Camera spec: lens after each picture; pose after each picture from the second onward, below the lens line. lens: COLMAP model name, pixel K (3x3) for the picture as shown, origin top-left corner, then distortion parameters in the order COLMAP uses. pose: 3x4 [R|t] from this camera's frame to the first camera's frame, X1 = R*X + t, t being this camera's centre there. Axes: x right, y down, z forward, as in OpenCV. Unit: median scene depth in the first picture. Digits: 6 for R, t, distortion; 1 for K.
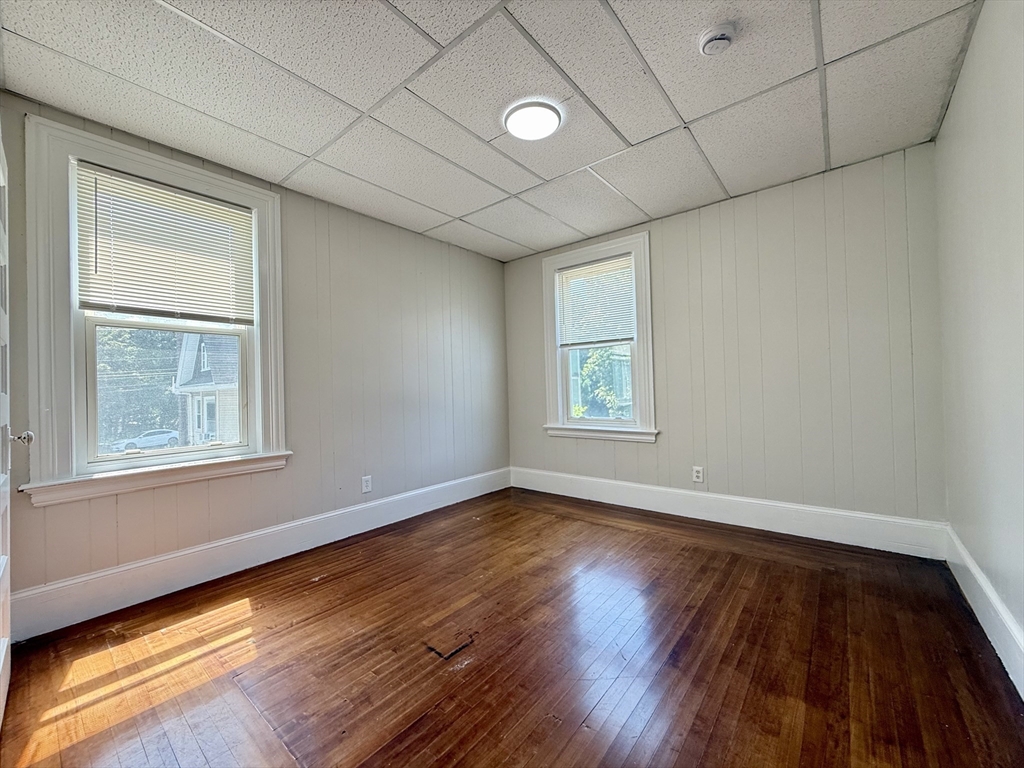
lens RADIAL K [[411.4, 0, 510.0], [0, 411.4, 384.1], [0, 0, 1]] dist [0.000799, 0.000125]
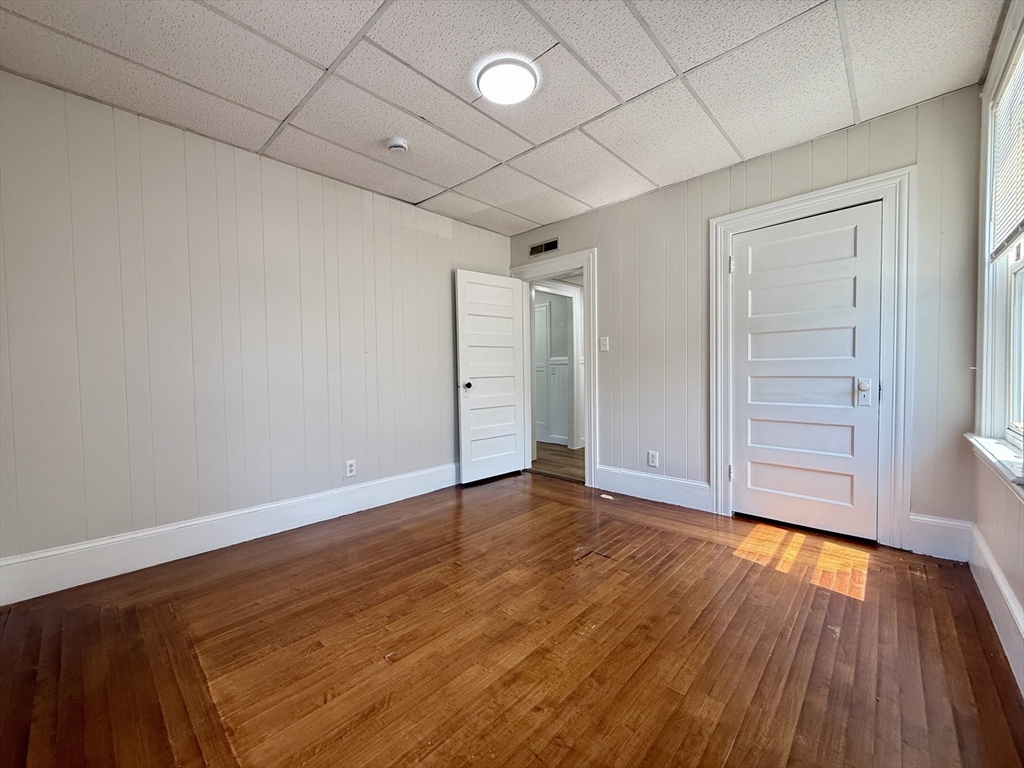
lens RADIAL K [[411.4, 0, 510.0], [0, 411.4, 384.1], [0, 0, 1]] dist [0.000799, 0.000125]
pose [[-0.997222, 0.038957, 0.063487, 0.015515], [0.040261, 0.999001, 0.019401, 0.034527], [-0.062668, 0.021903, -0.997794, 2.040298]]
